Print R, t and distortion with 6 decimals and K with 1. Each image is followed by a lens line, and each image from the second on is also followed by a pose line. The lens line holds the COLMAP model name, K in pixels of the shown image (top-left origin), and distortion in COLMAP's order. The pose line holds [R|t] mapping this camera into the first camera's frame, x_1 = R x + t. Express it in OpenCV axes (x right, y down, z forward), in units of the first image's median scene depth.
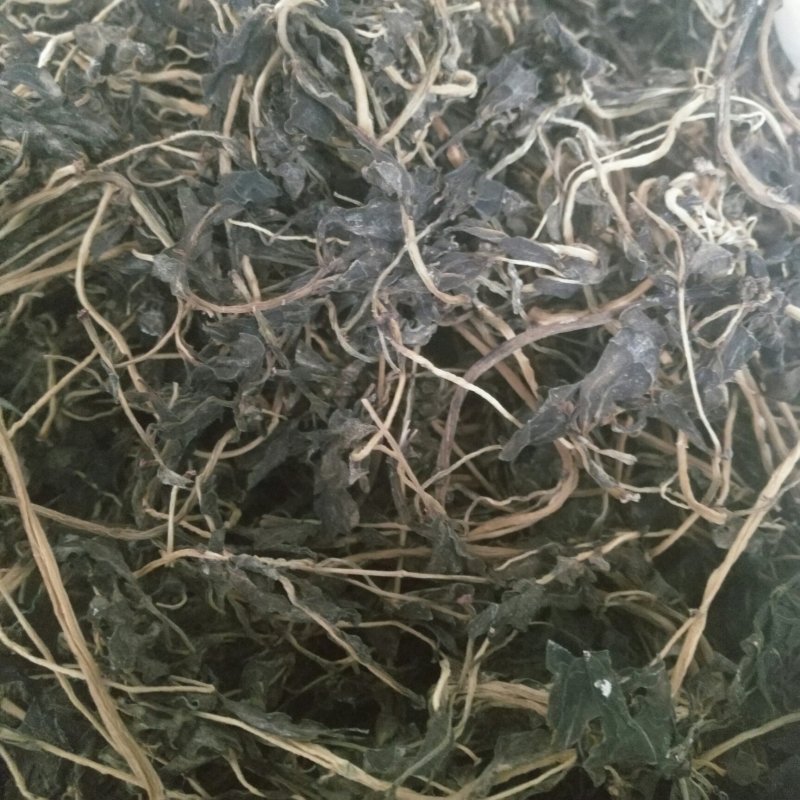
lens RADIAL K [[884.9, 0, 400.0], [0, 884.9, 400.0], [0, 0, 1]] dist [0.157833, -0.553854]
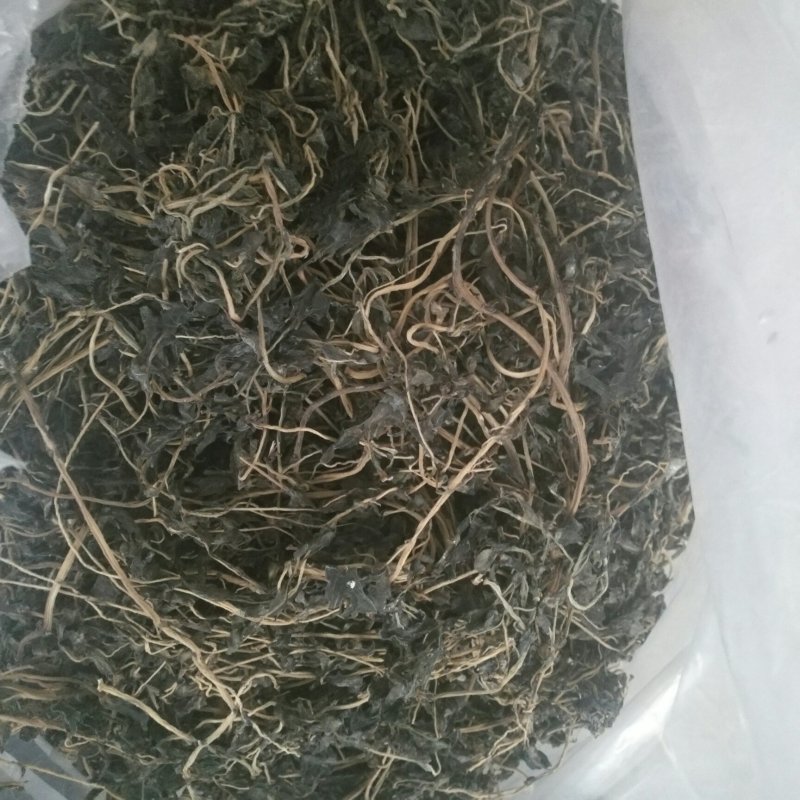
lens RADIAL K [[884.9, 0, 400.0], [0, 884.9, 400.0], [0, 0, 1]] dist [0.157833, -0.553854]
pose [[0.999633, 0.012729, -0.023927, 0.321473], [-0.001727, 0.910972, 0.412464, -0.834604], [0.027047, -0.412271, 0.910660, -0.692017]]
